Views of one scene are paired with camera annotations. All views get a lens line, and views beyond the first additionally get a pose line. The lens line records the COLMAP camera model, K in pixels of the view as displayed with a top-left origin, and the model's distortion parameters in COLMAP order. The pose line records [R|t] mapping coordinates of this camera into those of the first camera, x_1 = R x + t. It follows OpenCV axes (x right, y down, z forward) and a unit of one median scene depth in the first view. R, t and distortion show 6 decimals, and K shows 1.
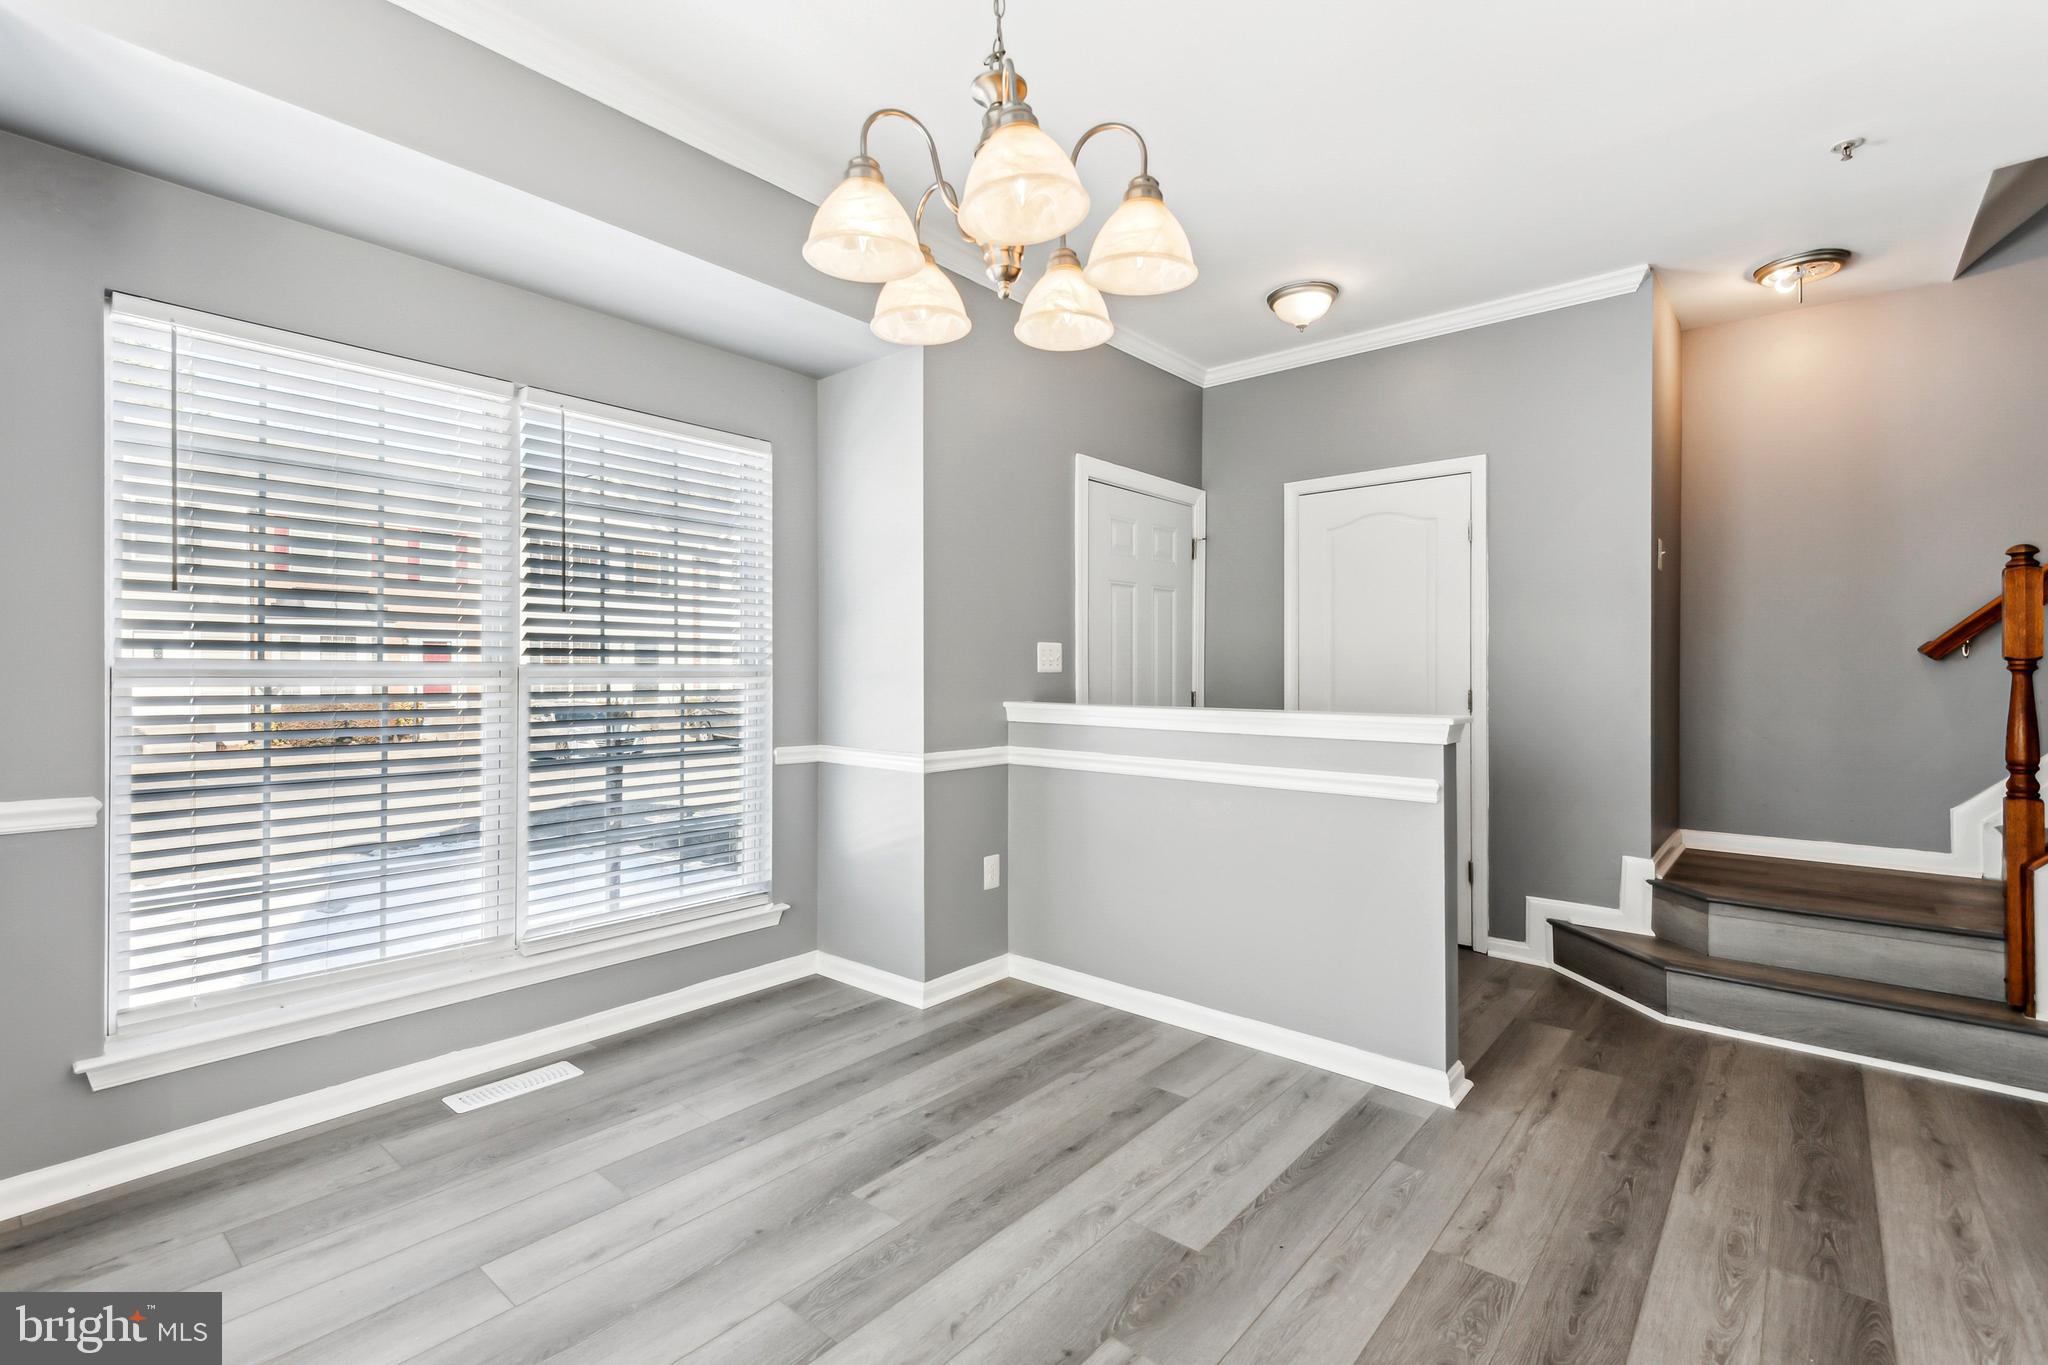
lens RADIAL K [[921.4, 0, 1007.4], [0, 921.4, 656.6], [0, 0, 1]] dist [0.013681, -0.000918]
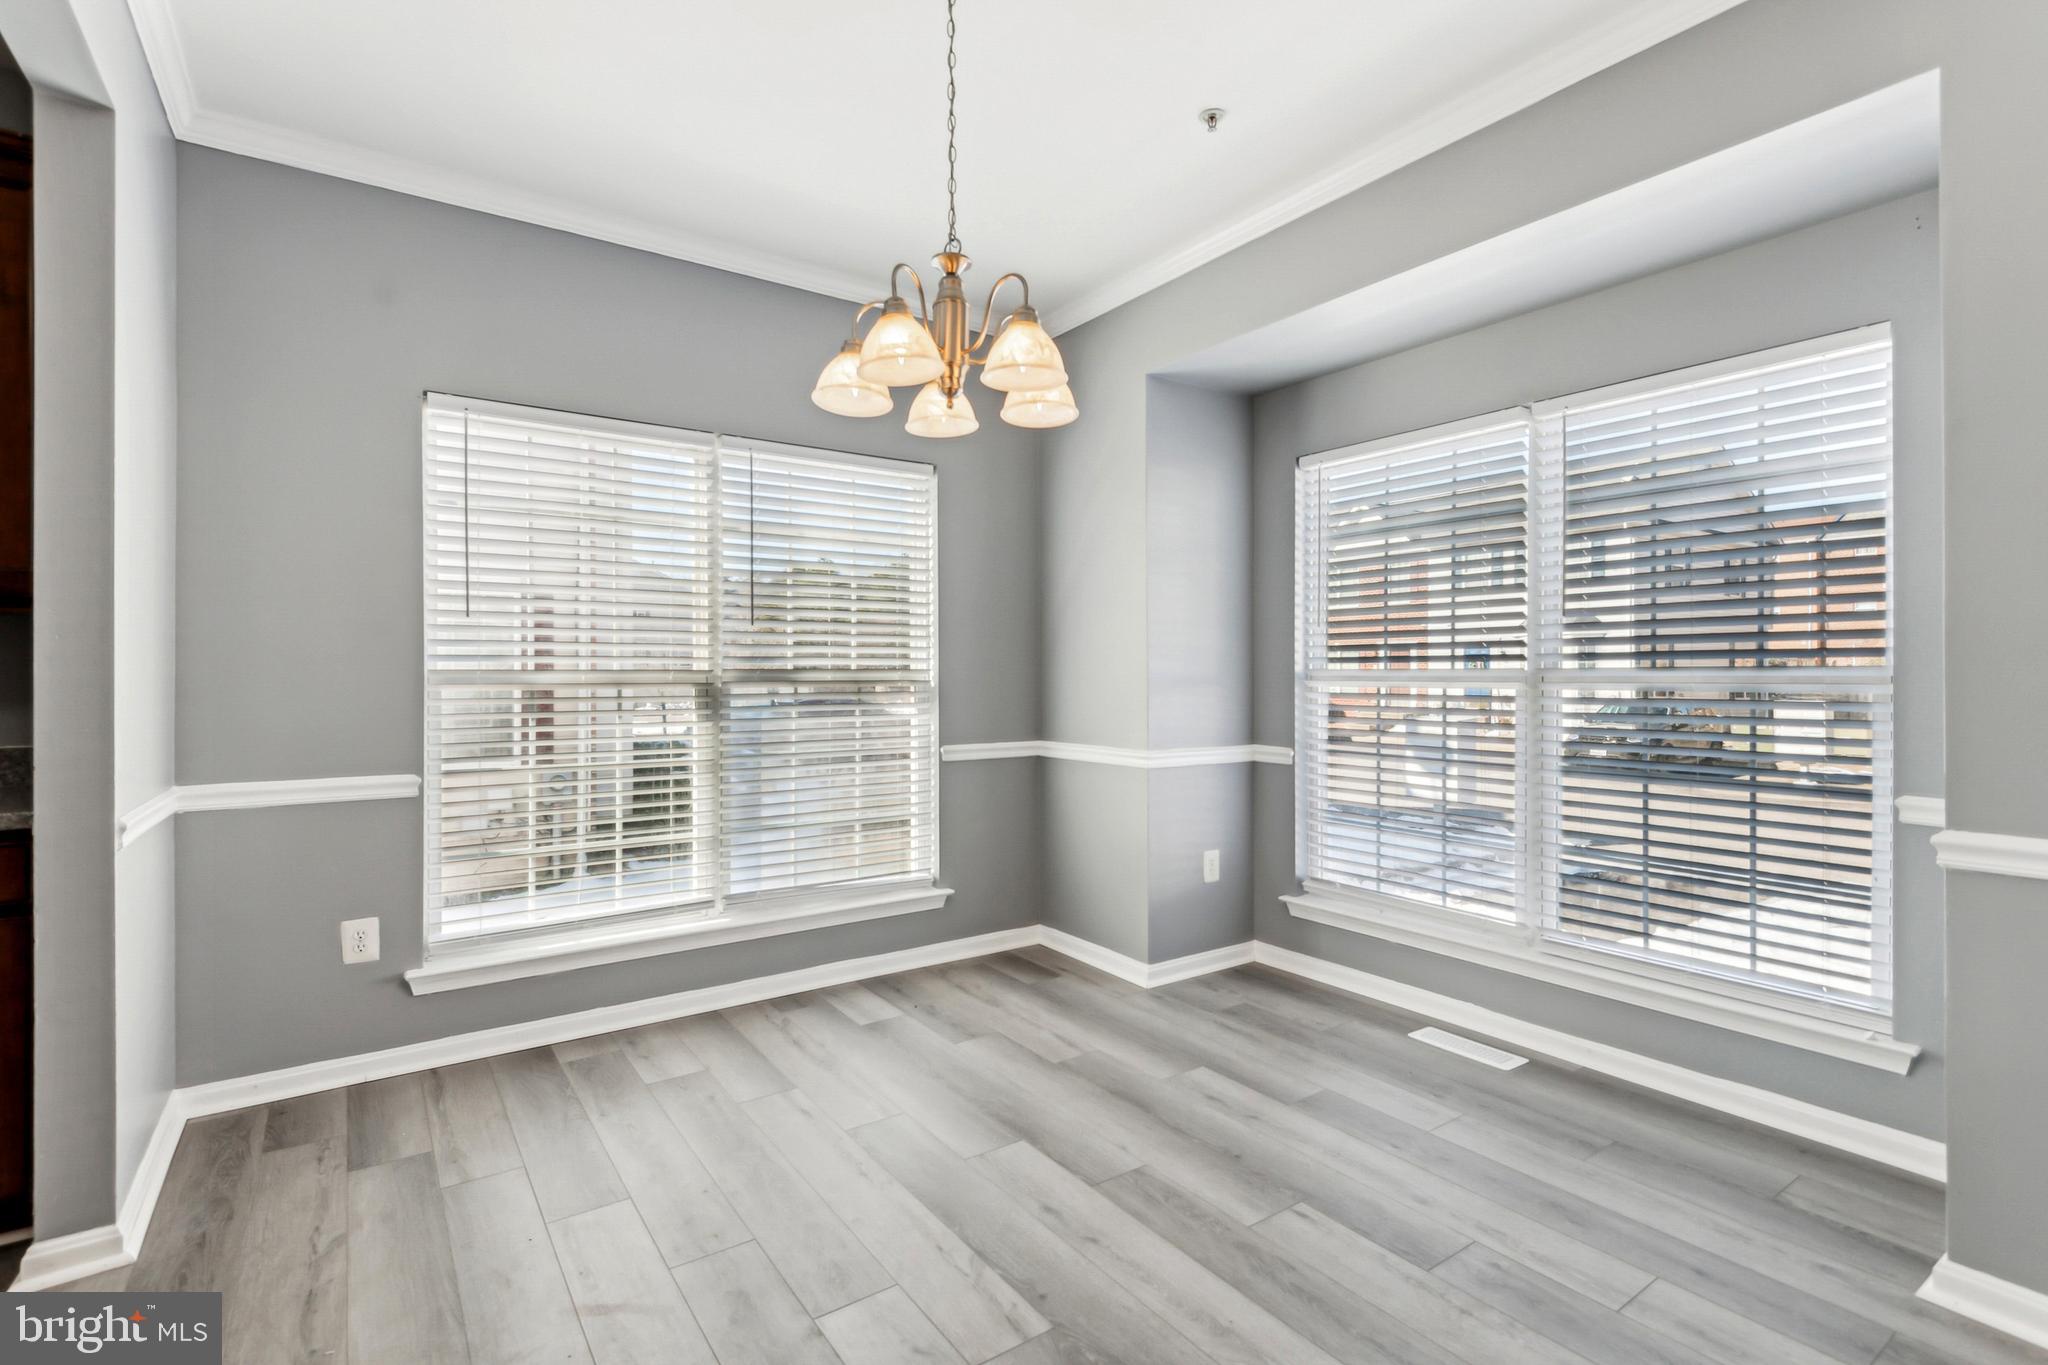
lens RADIAL K [[921.4, 0, 1007.4], [0, 921.4, 656.6], [0, 0, 1]] dist [0.013681, -0.000918]
pose [[-0.241867, -0.022519, -0.970048, 0.735993], [0.021052, 0.999374, -0.028448, 0.013296], [0.970081, -0.027302, -0.241241, 0.789218]]
